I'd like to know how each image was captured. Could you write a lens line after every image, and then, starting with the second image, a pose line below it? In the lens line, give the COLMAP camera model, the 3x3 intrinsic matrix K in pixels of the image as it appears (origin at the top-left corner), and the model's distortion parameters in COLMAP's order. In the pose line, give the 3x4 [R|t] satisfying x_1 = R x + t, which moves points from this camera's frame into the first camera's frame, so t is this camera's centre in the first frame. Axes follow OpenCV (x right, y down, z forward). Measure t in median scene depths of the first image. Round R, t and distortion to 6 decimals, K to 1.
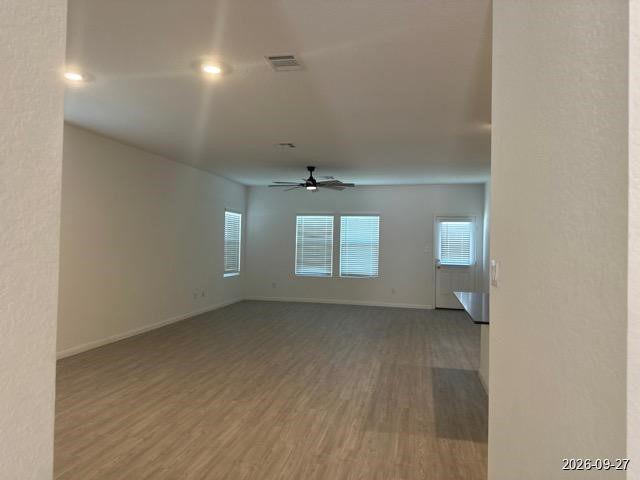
lens RADIAL K [[436.7, 0, 320.0], [0, 436.7, 240.0], [0, 0, 1]] dist [0.068591, -0.090311]
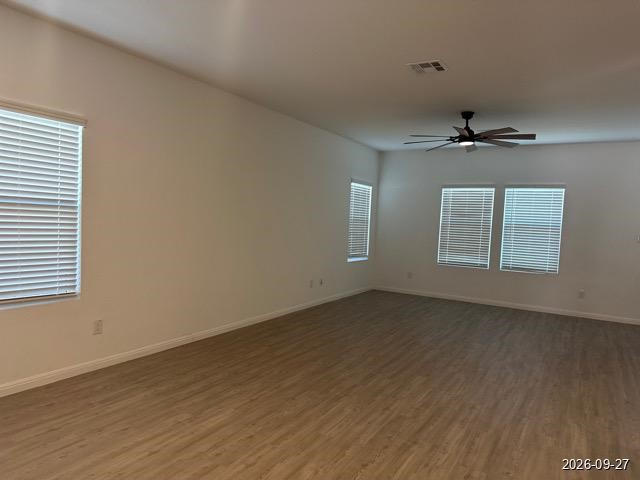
lens RADIAL K [[436.7, 0, 320.0], [0, 436.7, 240.0], [0, 0, 1]] dist [0.068591, -0.090311]
pose [[0.947477, 0.039038, -0.317433, -0.011924], [-0.024232, 0.998432, 0.050460, 0.003605], [0.318905, -0.040118, 0.946937, 0.262483]]
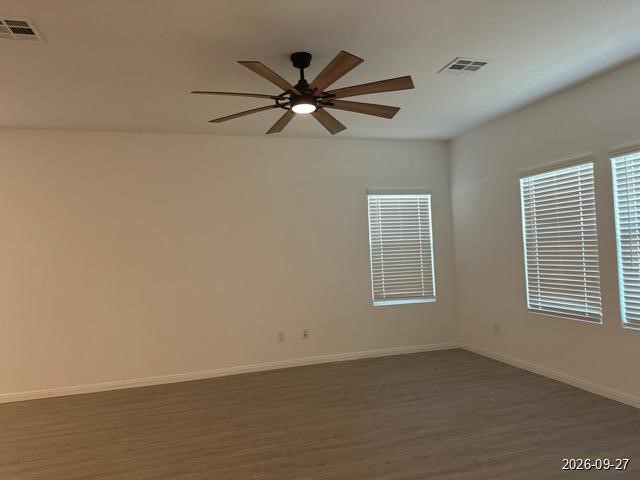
lens RADIAL K [[436.7, 0, 320.0], [0, 436.7, 240.0], [0, 0, 1]] dist [0.068591, -0.090311]
pose [[0.482426, -0.056915, -0.874086, 0.329927], [0.058481, 0.997753, -0.032691, 0.013917], [0.873983, -0.035346, 0.484670, 0.830051]]
